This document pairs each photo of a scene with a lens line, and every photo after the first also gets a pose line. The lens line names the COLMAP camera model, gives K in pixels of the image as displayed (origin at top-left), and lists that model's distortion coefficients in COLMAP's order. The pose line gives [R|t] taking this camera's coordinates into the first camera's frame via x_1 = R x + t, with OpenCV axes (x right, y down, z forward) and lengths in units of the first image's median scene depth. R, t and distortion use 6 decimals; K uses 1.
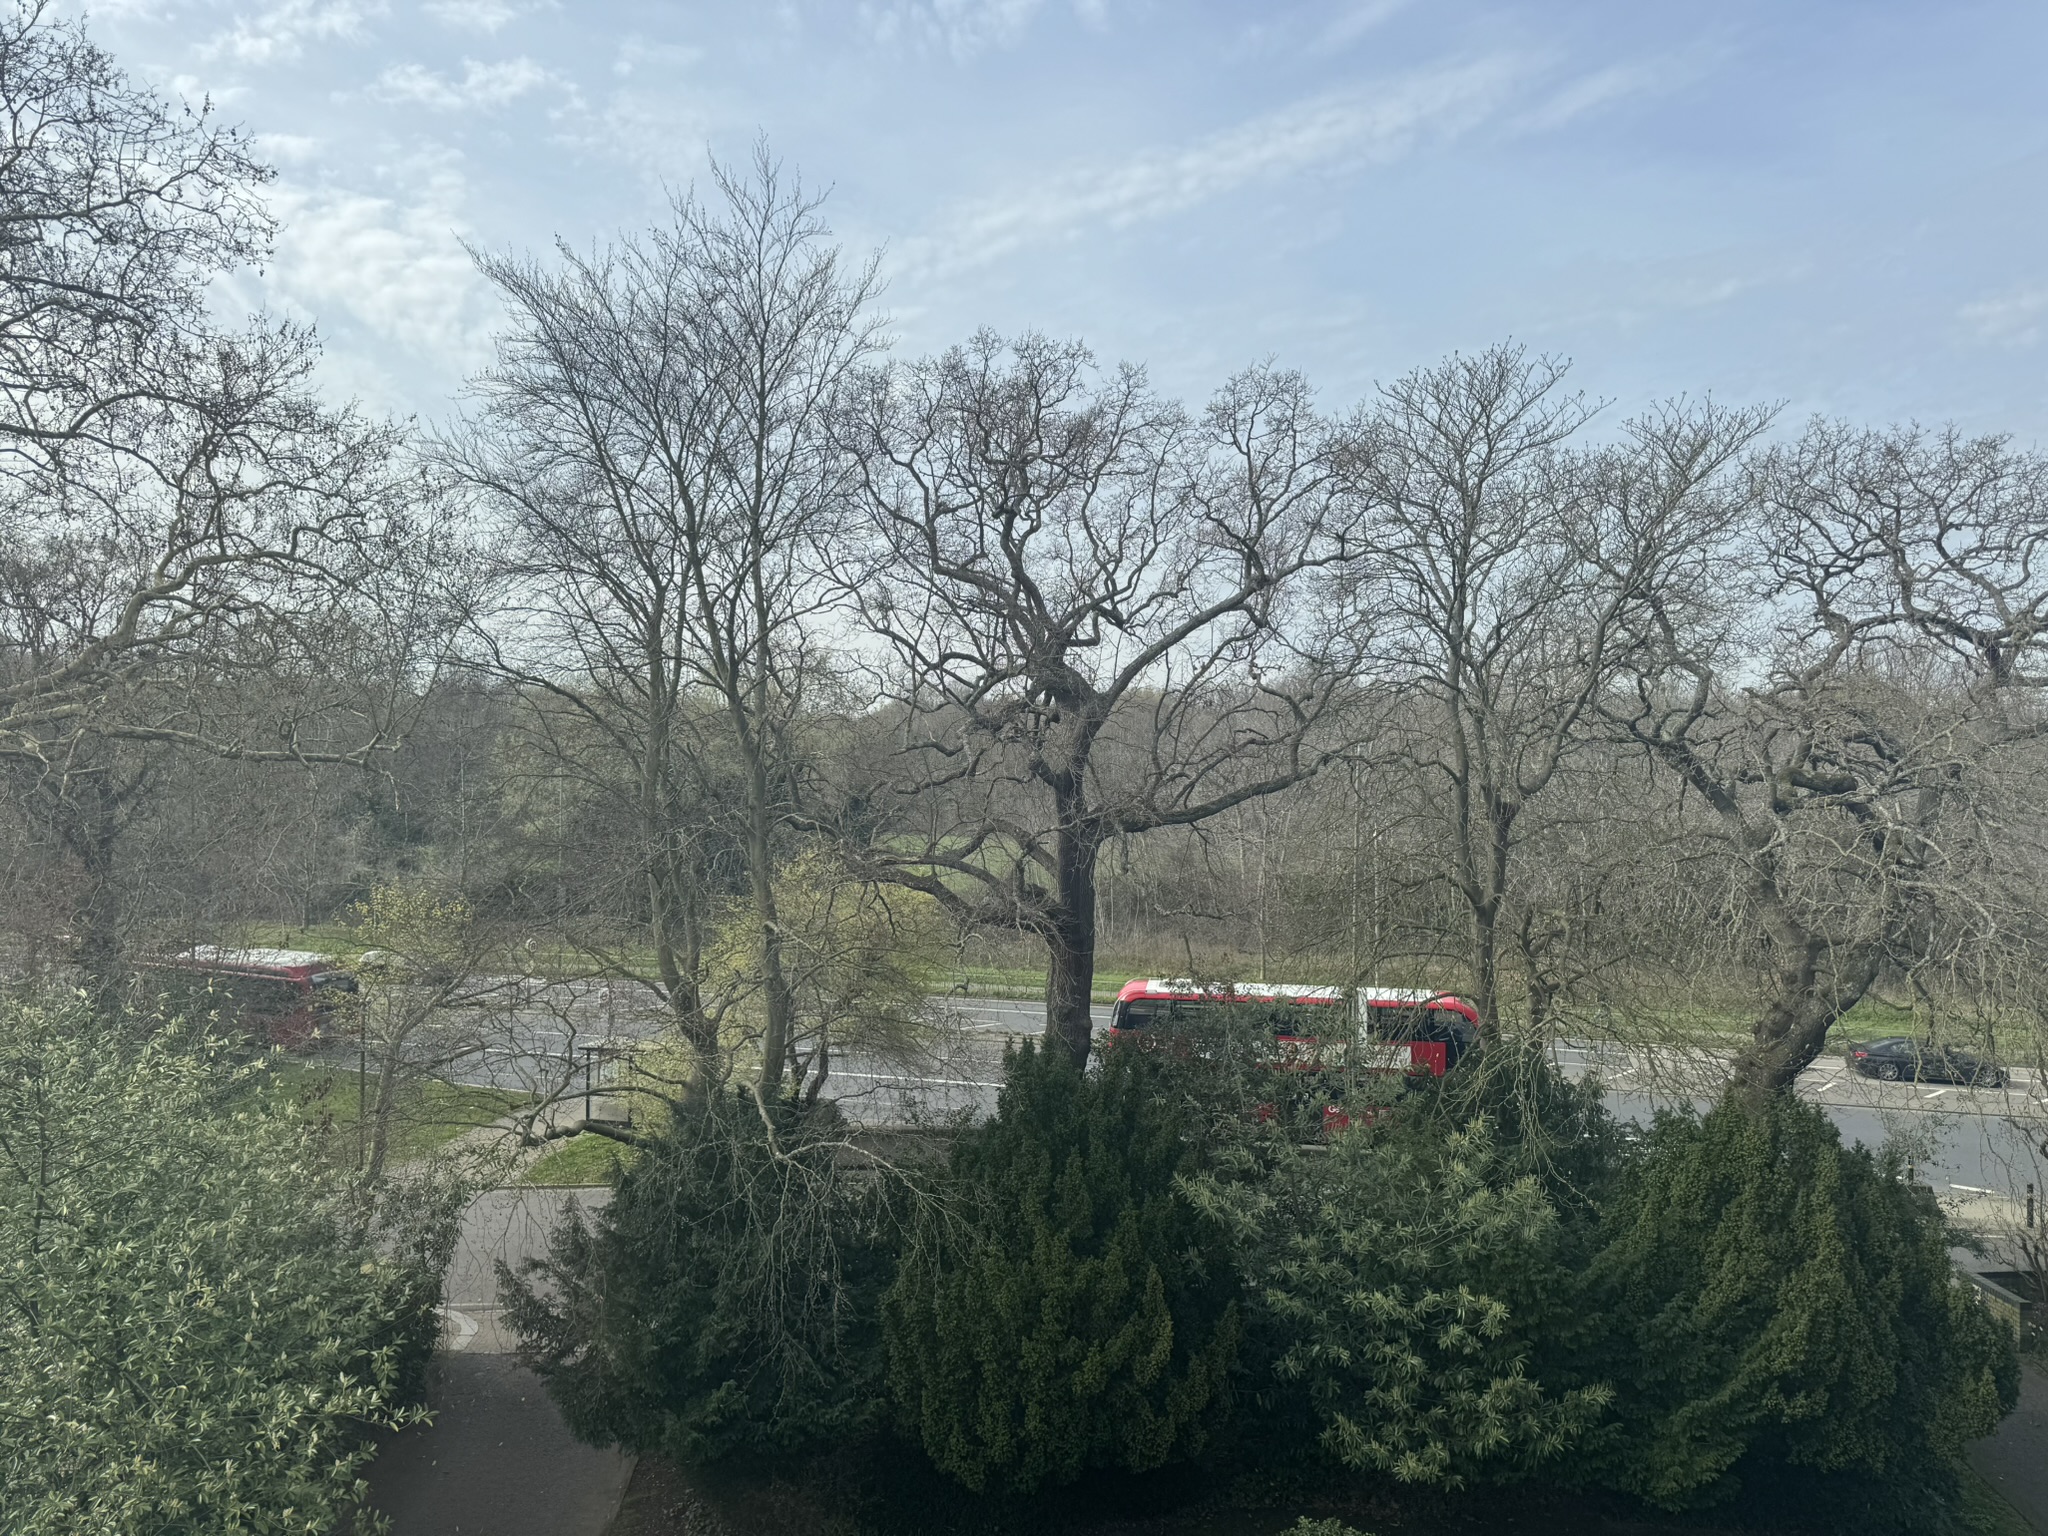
lens RADIAL K [[1463.7, 0, 1023.2], [0, 1463.7, 771.4], [0, 0, 1]] dist [0.006874, 0.000436]
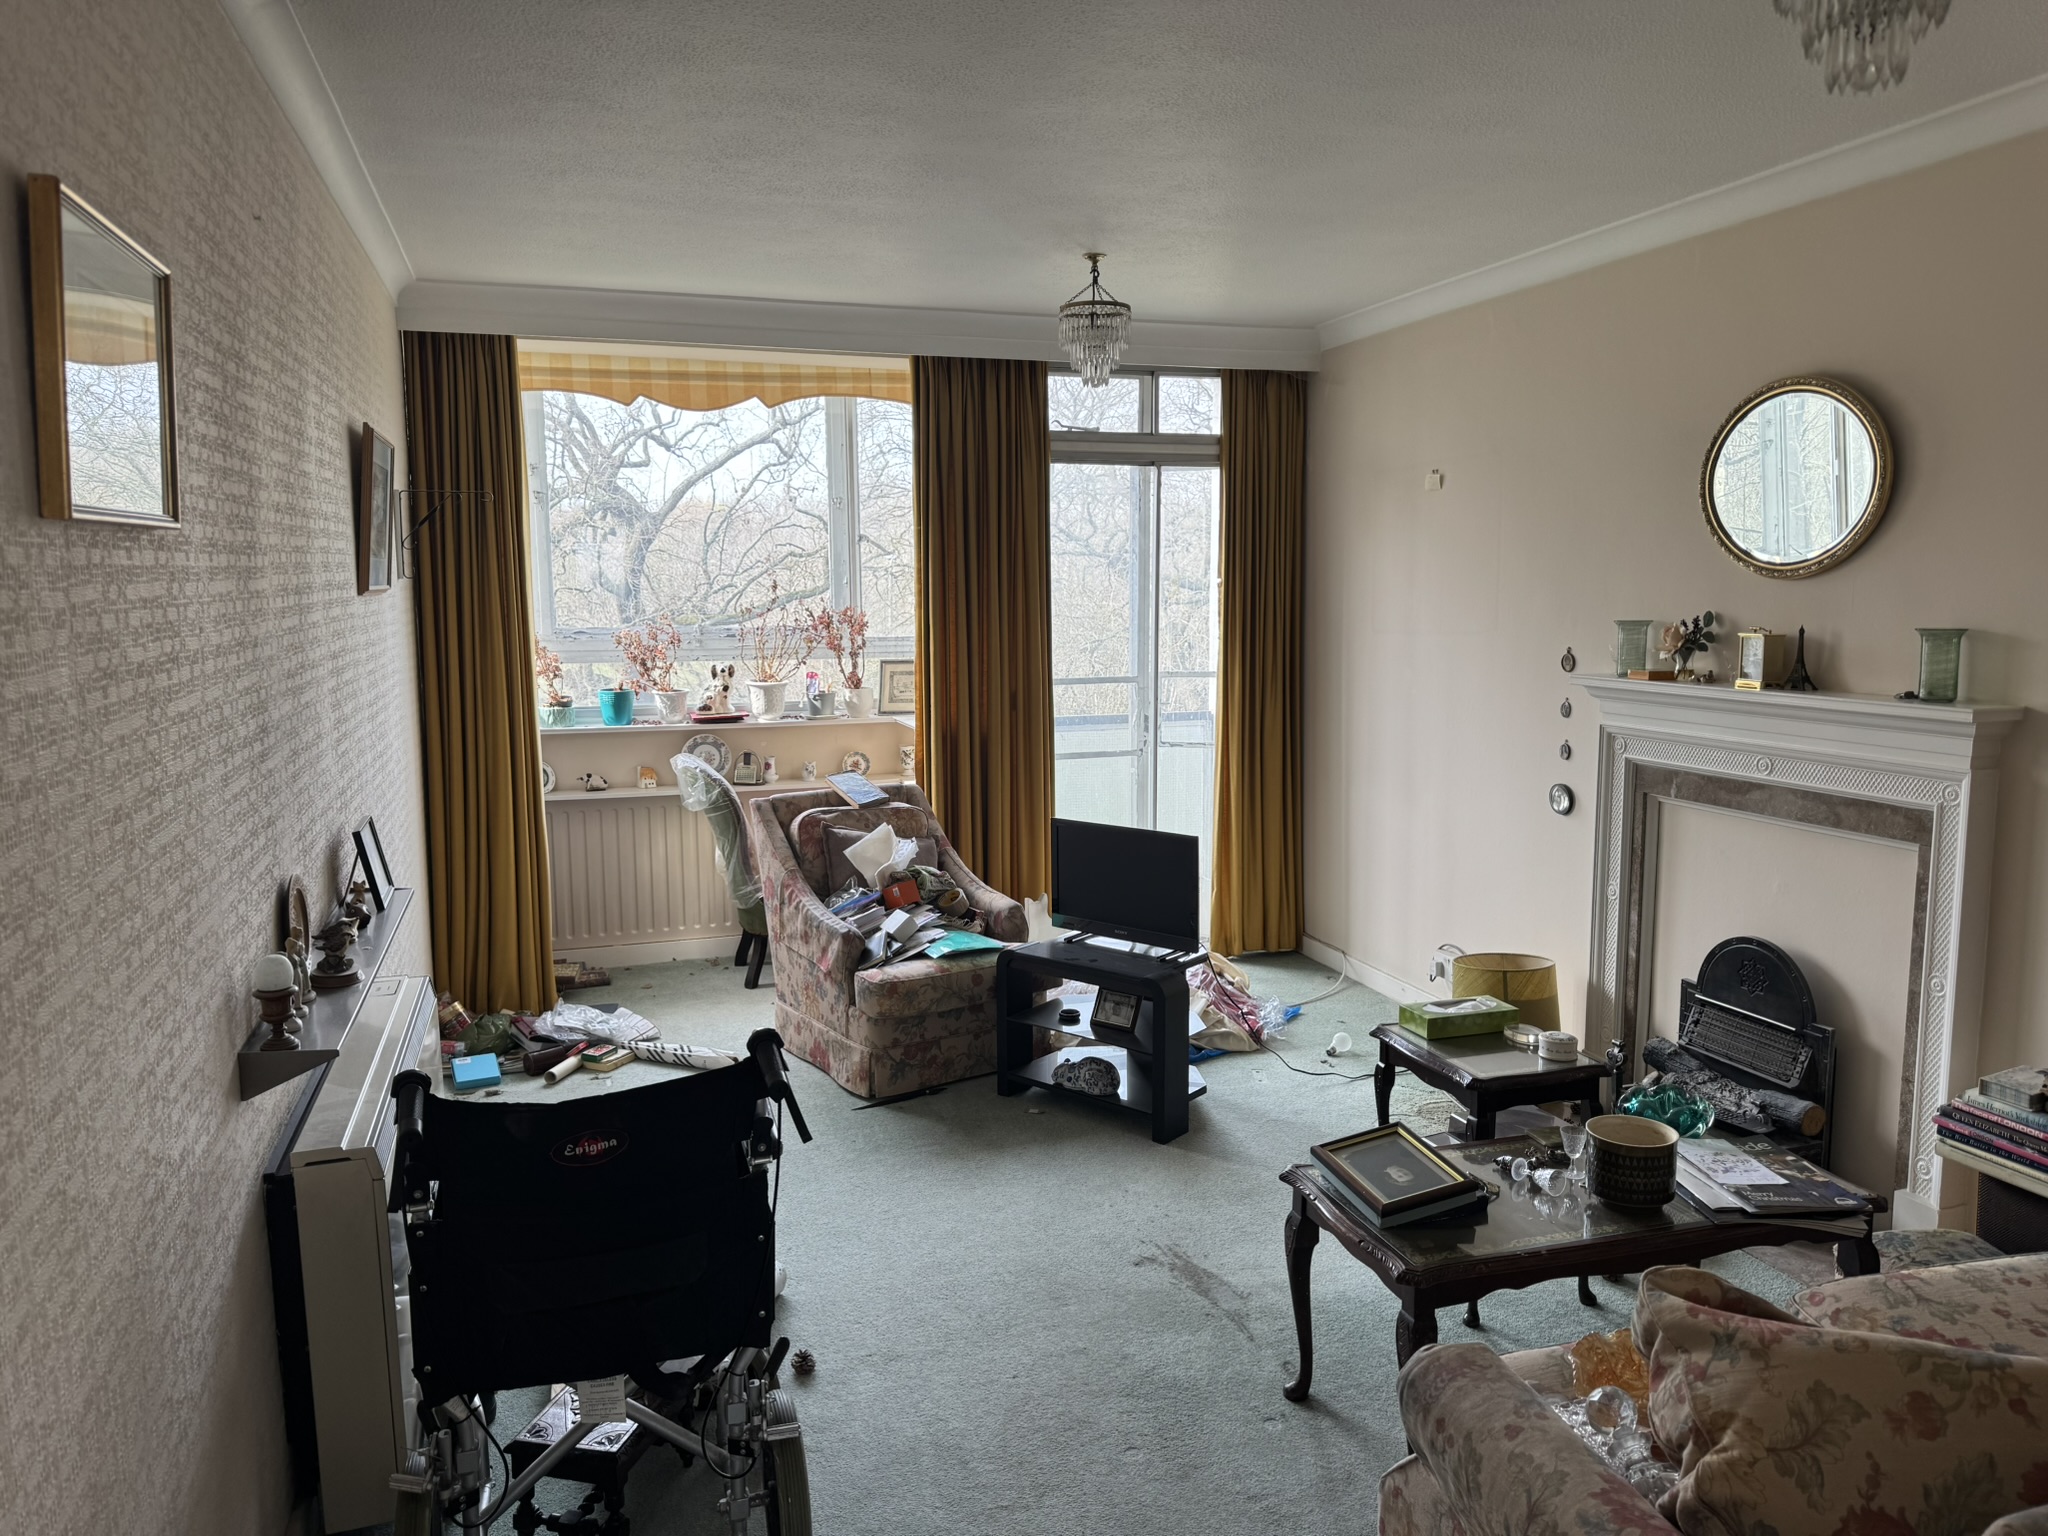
lens RADIAL K [[1463.7, 0, 1021.5], [0, 1463.7, 771.7], [0, 0, 1]] dist [0.006874, 0.000436]
pose [[0.957377, -0.045216, 0.285280, -0.005992], [0.007979, 0.991434, 0.130362, 0.000269], [-0.288731, -0.122530, 0.949537, -0.175734]]
